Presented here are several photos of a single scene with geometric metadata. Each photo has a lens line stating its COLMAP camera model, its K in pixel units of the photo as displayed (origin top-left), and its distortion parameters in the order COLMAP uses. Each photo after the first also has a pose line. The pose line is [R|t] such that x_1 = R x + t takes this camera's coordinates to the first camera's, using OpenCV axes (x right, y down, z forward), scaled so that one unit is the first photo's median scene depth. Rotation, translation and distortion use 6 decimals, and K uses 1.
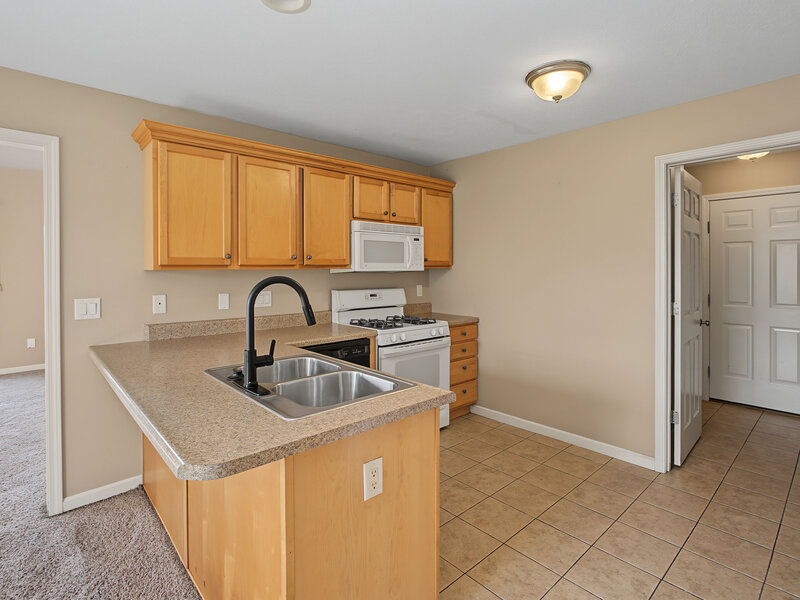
lens RADIAL K [[413.0, 0, 401.3], [0, 413.0, 270.1], [0, 0, 1]] dist [-0.004197, 0.000110]
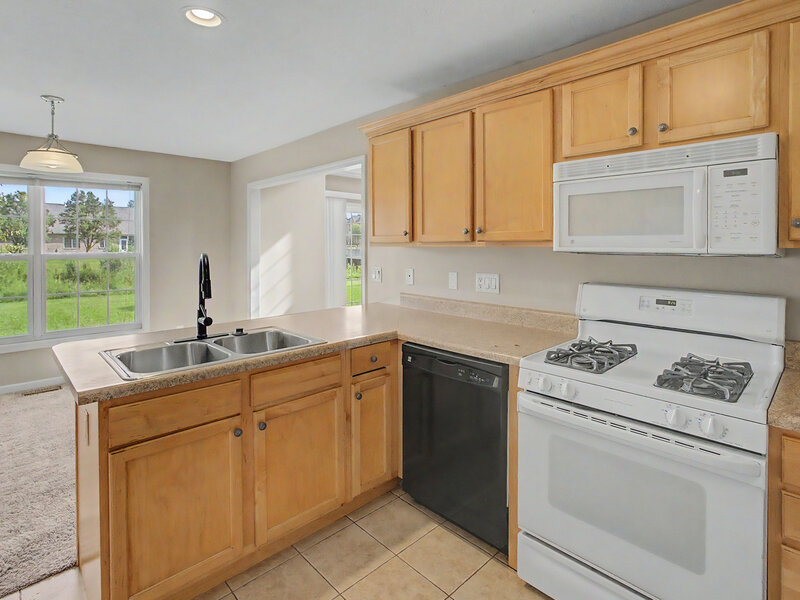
lens RADIAL K [[425.0, 0, 401.2], [0, 425.0, 252.2], [0, 0, 1]] dist [-0.001874, 0.000034]
pose [[0.024765, 0.022882, -0.999431, 0.495900], [-0.002472, 0.999736, 0.022827, -0.009944], [0.999690, 0.001906, 0.024815, 0.799706]]
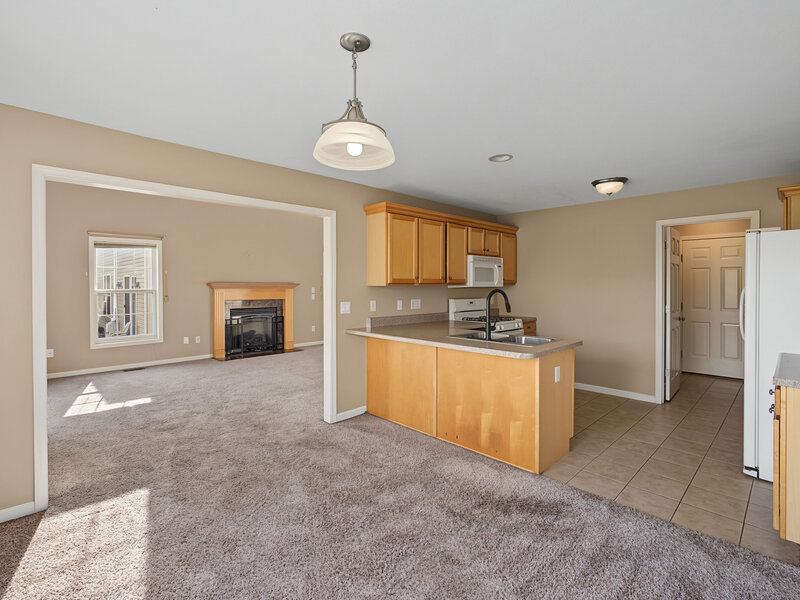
lens RADIAL K [[397.7, 0, 399.9], [0, 397.7, 284.9], [0, 0, 1]] dist [-0.004913, 0.000707]
pose [[0.999002, 0.003020, 0.044574, -0.464403], [-0.002910, 0.999993, -0.002526, -0.000047], [-0.044581, 0.002394, 0.999003, -0.539014]]
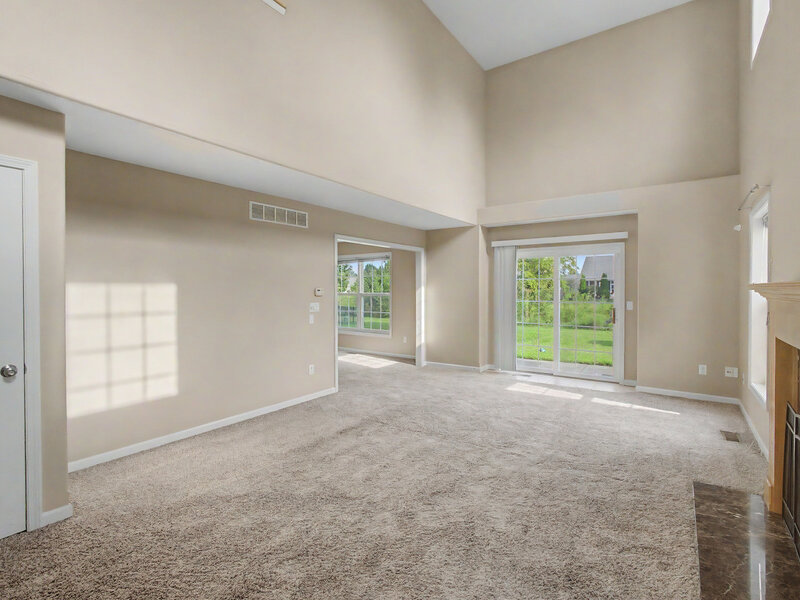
lens RADIAL K [[392.8, 0, 401.2], [0, 392.8, 297.3], [0, 0, 1]] dist [-0.005090, 0.000548]
pose [[-0.974906, 0.011246, -0.222334, -0.538278], [0.005890, 0.999677, 0.024737, -0.008530], [0.222541, 0.022807, -0.974657, 2.413797]]
